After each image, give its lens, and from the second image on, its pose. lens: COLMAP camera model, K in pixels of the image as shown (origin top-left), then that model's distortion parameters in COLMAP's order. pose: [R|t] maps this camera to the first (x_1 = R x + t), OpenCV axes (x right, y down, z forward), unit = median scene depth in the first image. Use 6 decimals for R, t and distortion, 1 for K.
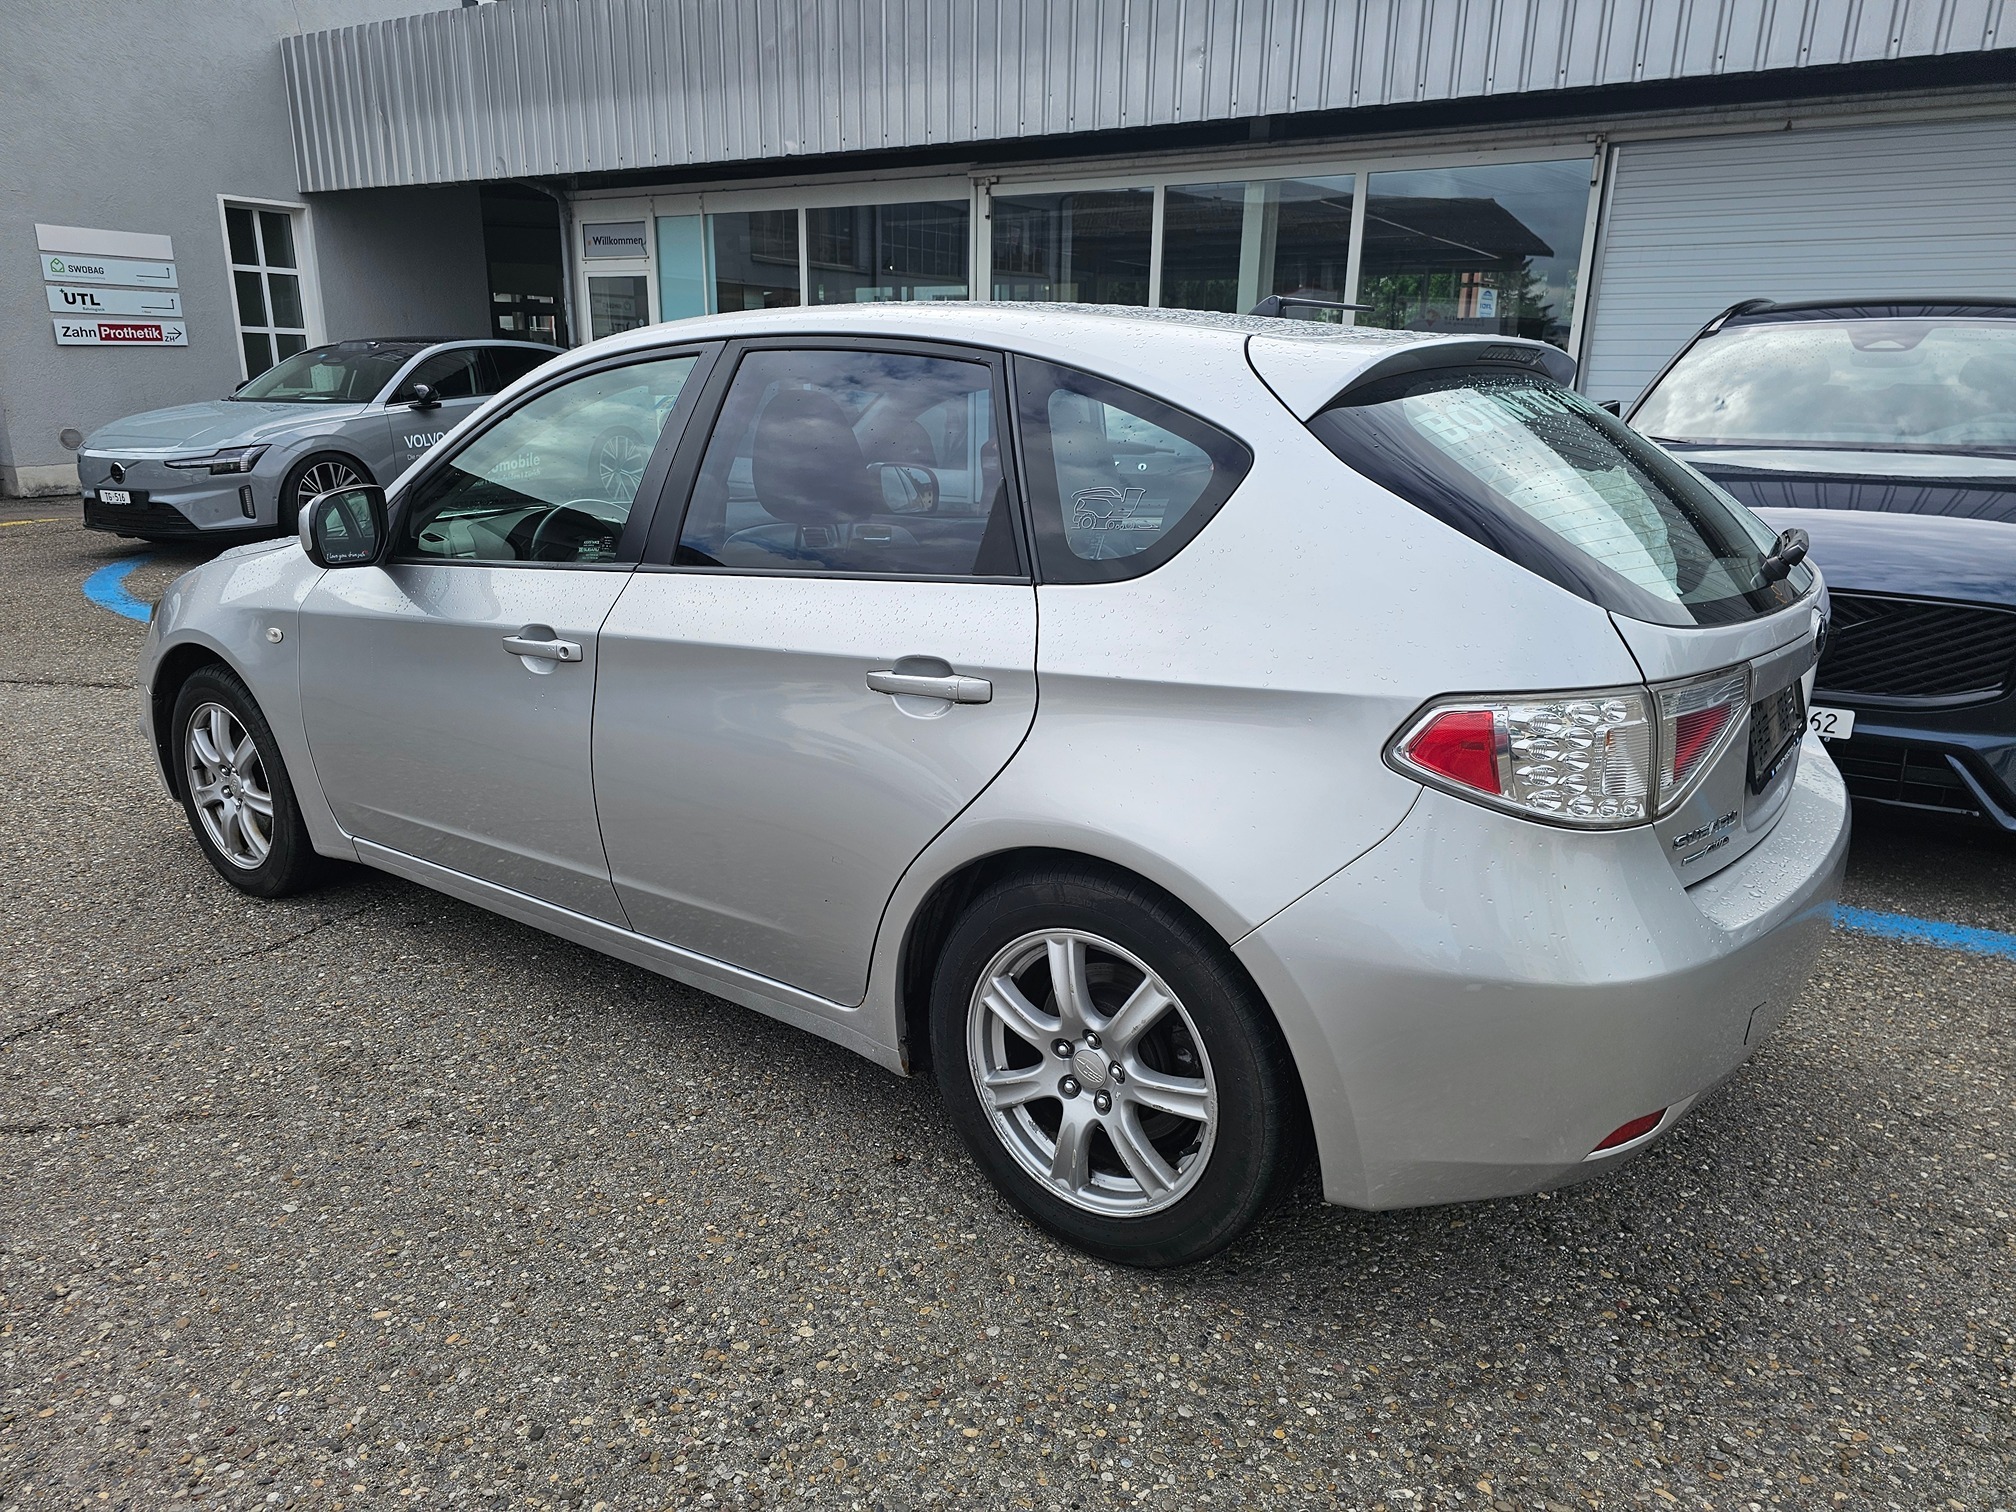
lens RADIAL K [[1320.3, 0, 1008.0], [0, 1320.3, 756.0], [0, 0, 1]] dist [0.037618, -0.023369]
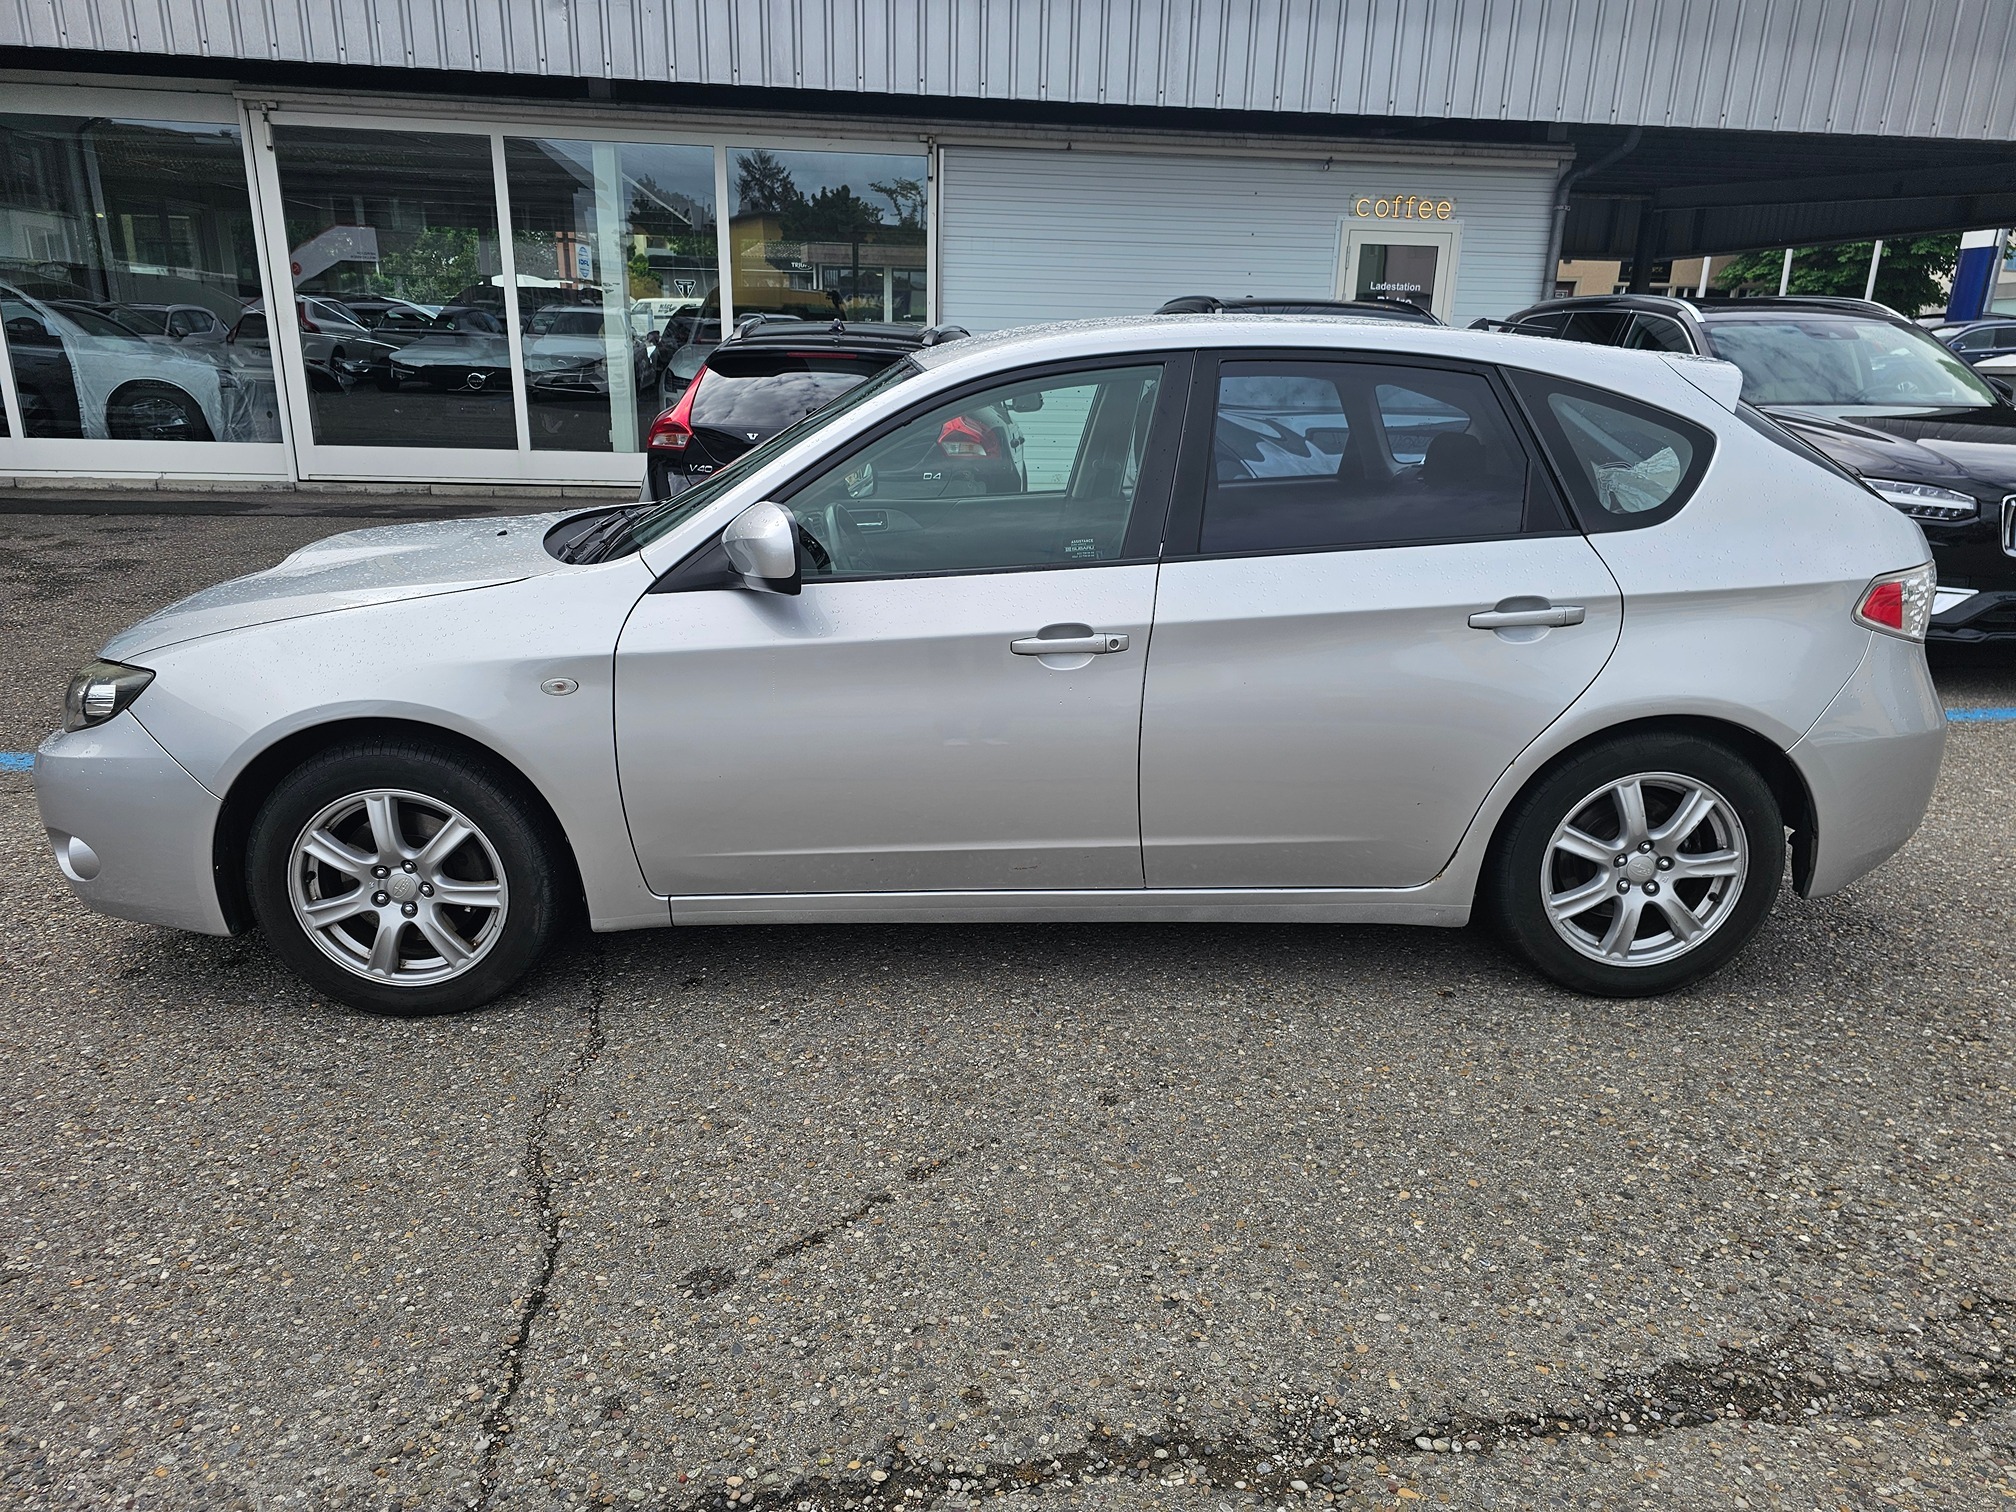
lens RADIAL K [[1313.9, 0, 1008.0], [0, 1313.9, 756.0], [0, 0, 1]] dist [0.011494, 0.004284]
pose [[0.796335, -0.179998, 0.577453, -0.992925], [0.159913, 0.983378, 0.086002, -0.090213], [-0.583334, 0.023855, 0.811882, 0.178358]]
